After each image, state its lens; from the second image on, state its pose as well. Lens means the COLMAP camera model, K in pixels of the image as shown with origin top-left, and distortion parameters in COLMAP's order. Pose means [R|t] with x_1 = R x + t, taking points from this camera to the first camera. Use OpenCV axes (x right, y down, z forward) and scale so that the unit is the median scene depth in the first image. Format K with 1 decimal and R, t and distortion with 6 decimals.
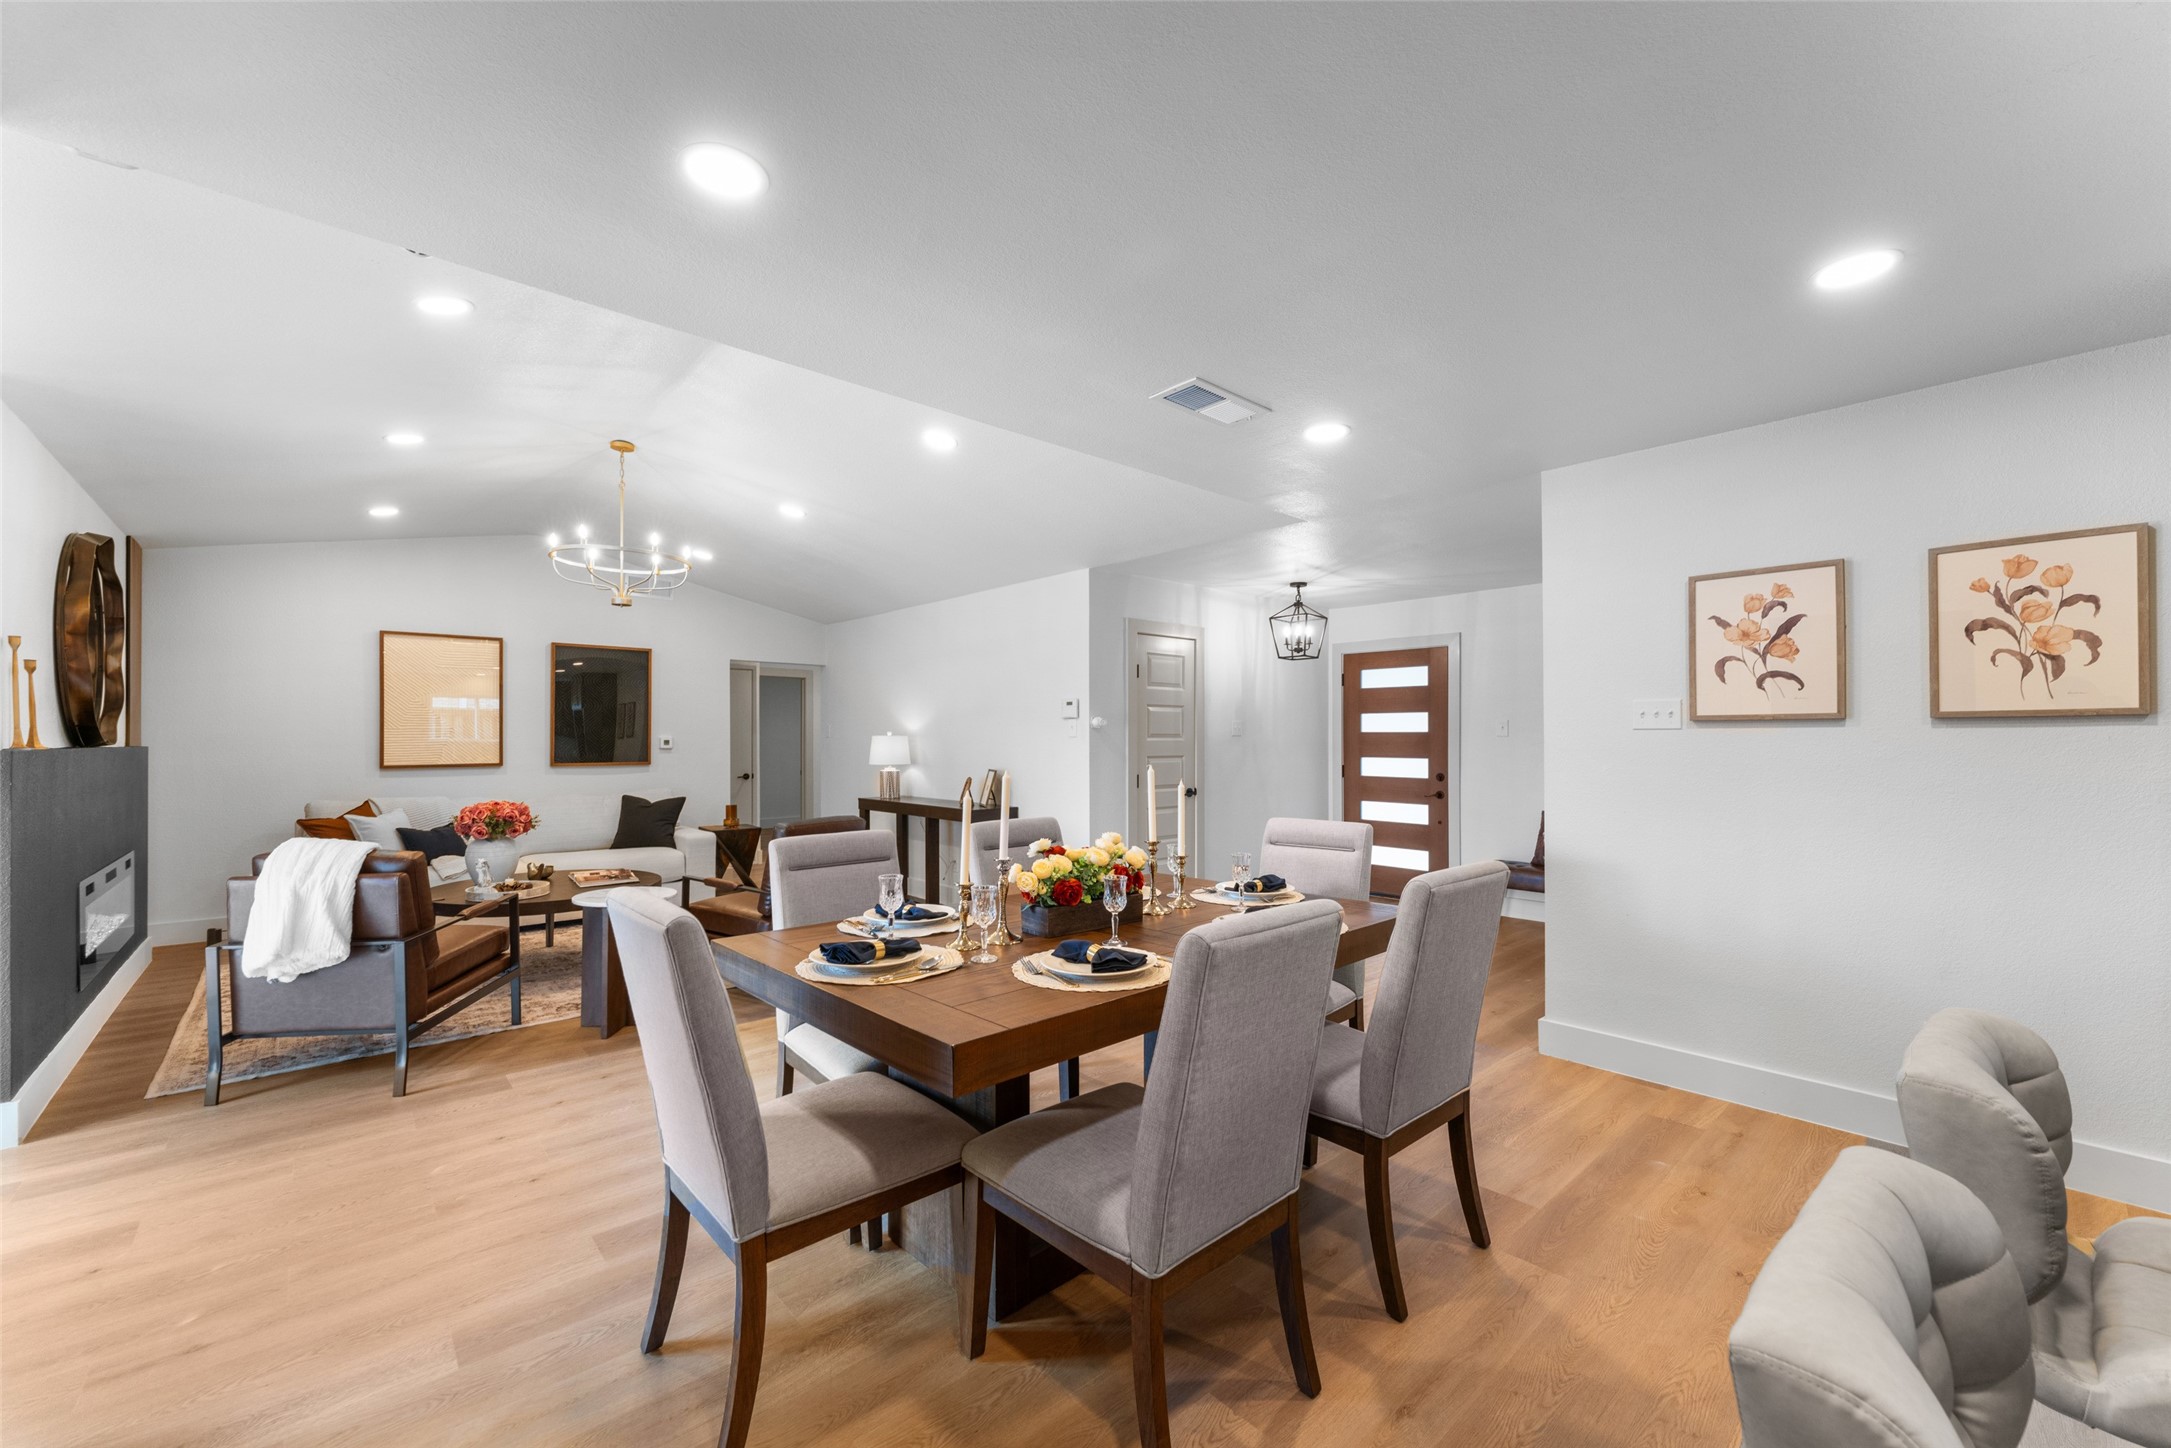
lens RADIAL K [[871.9, 0, 1105.4], [0, 871.9, 737.6], [0, 0, 1]] dist [0.009786, -0.002840]
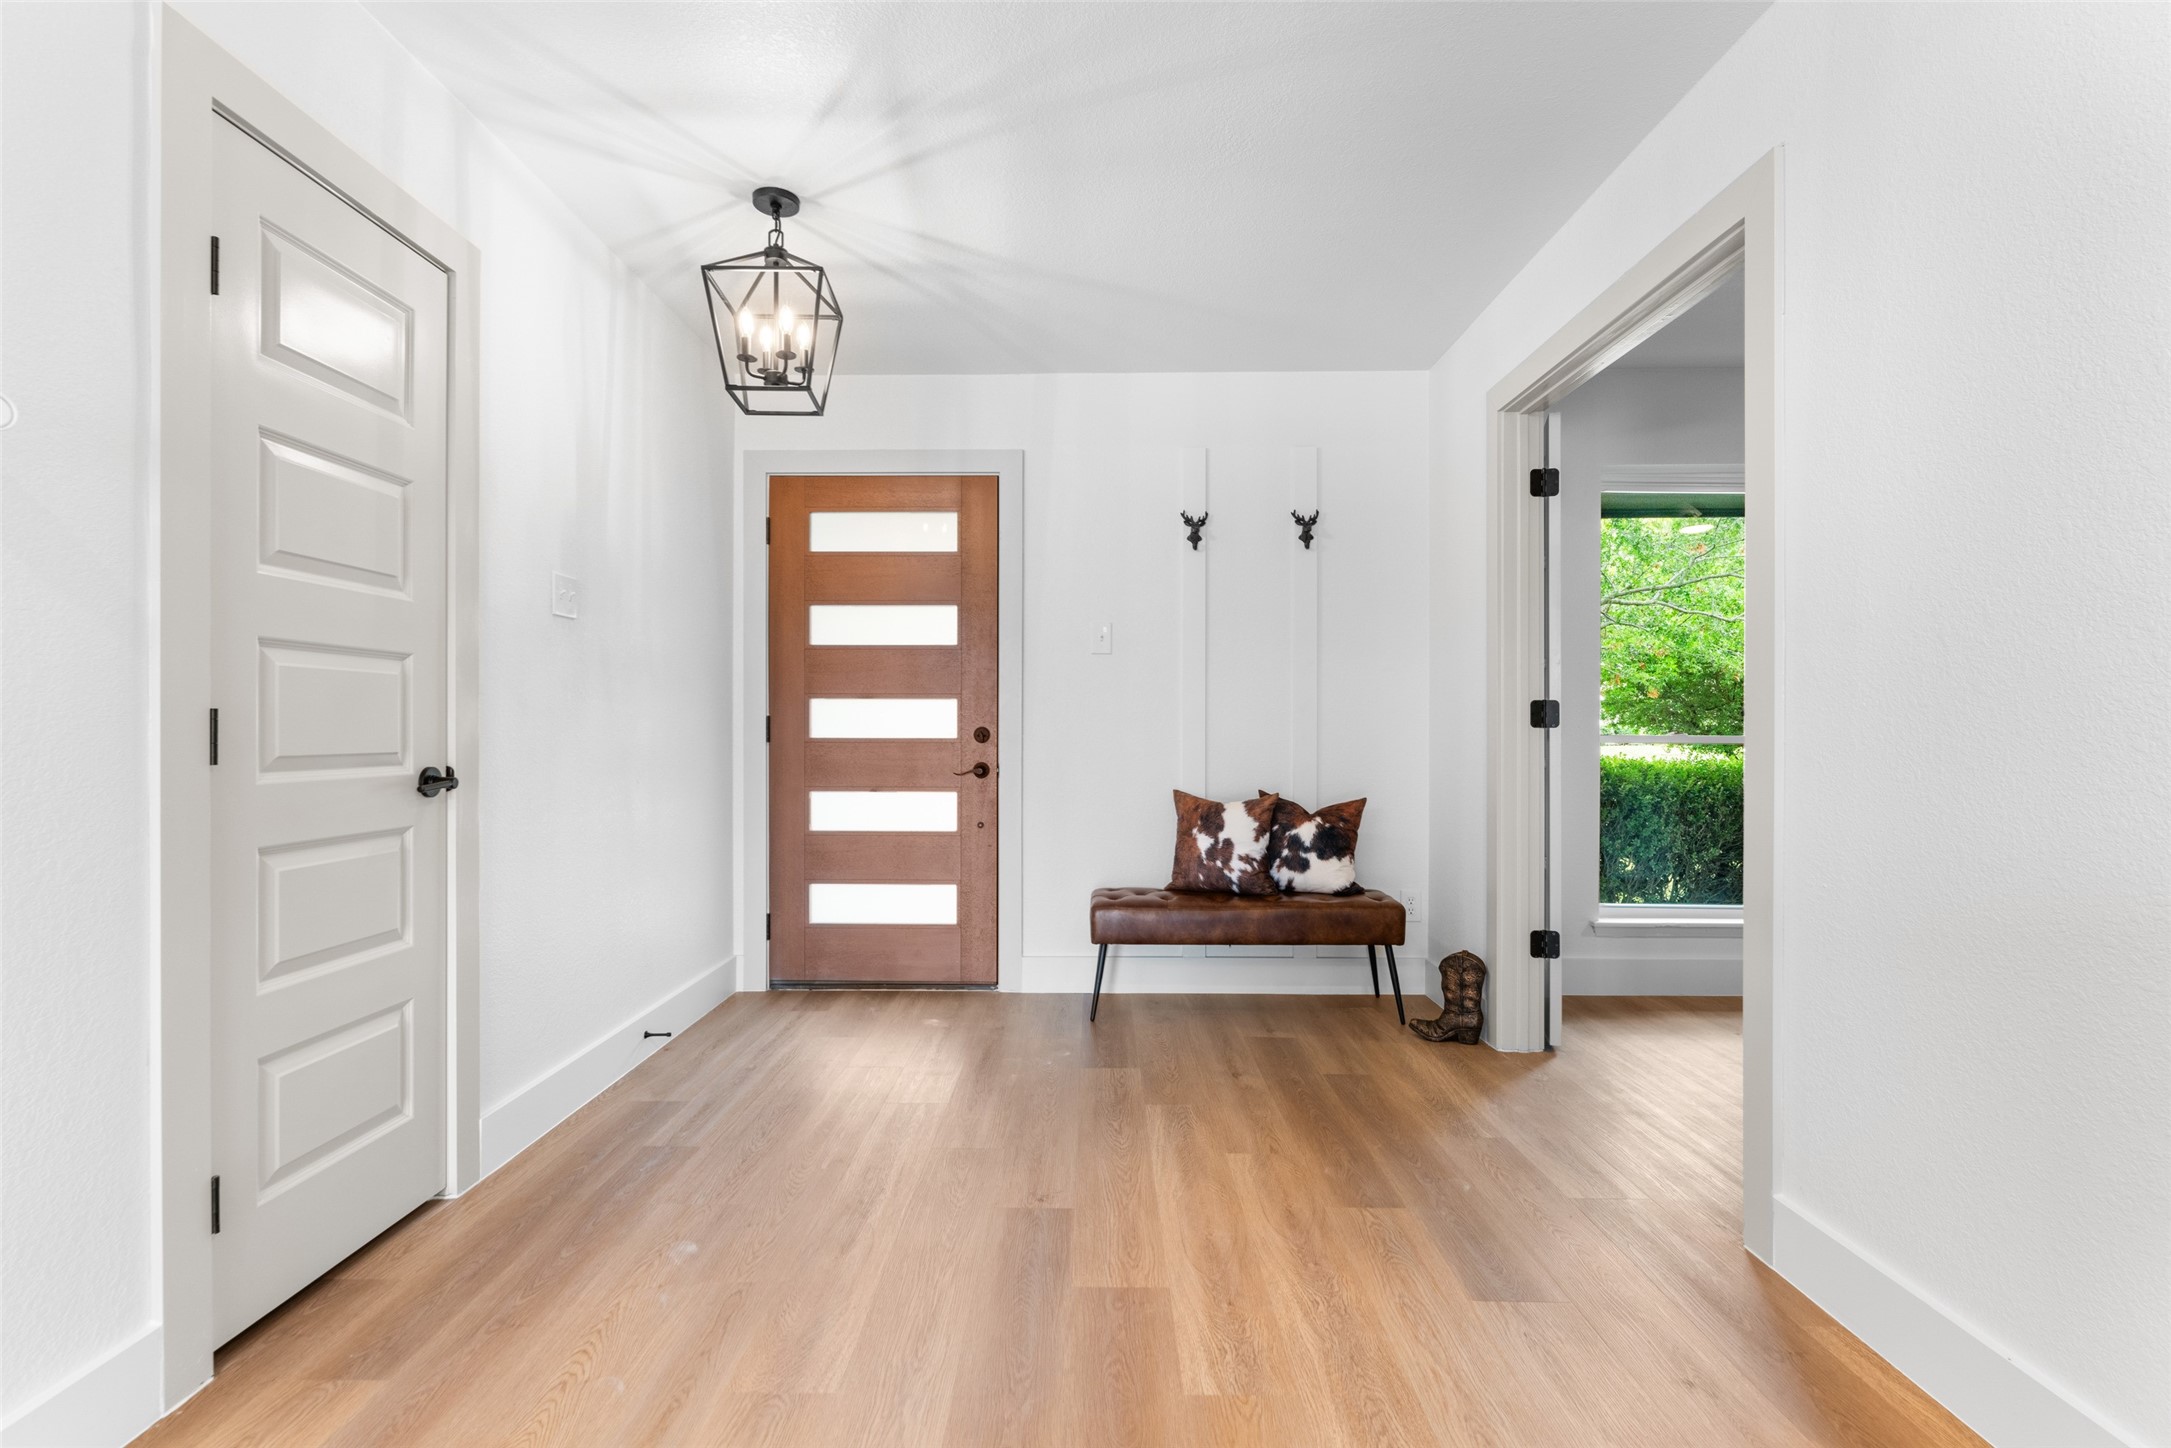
lens RADIAL K [[1003.4, 0, 1087.9], [0, 1003.4, 728.9], [0, 0, 1]] dist [-0.000285, 0.001148]
pose [[0.678455, 0.001647, 0.734640, -0.000047], [-0.003869, 0.999992, 0.001331, 0.040920], [-0.734632, -0.003745, 0.678456, 0.570960]]
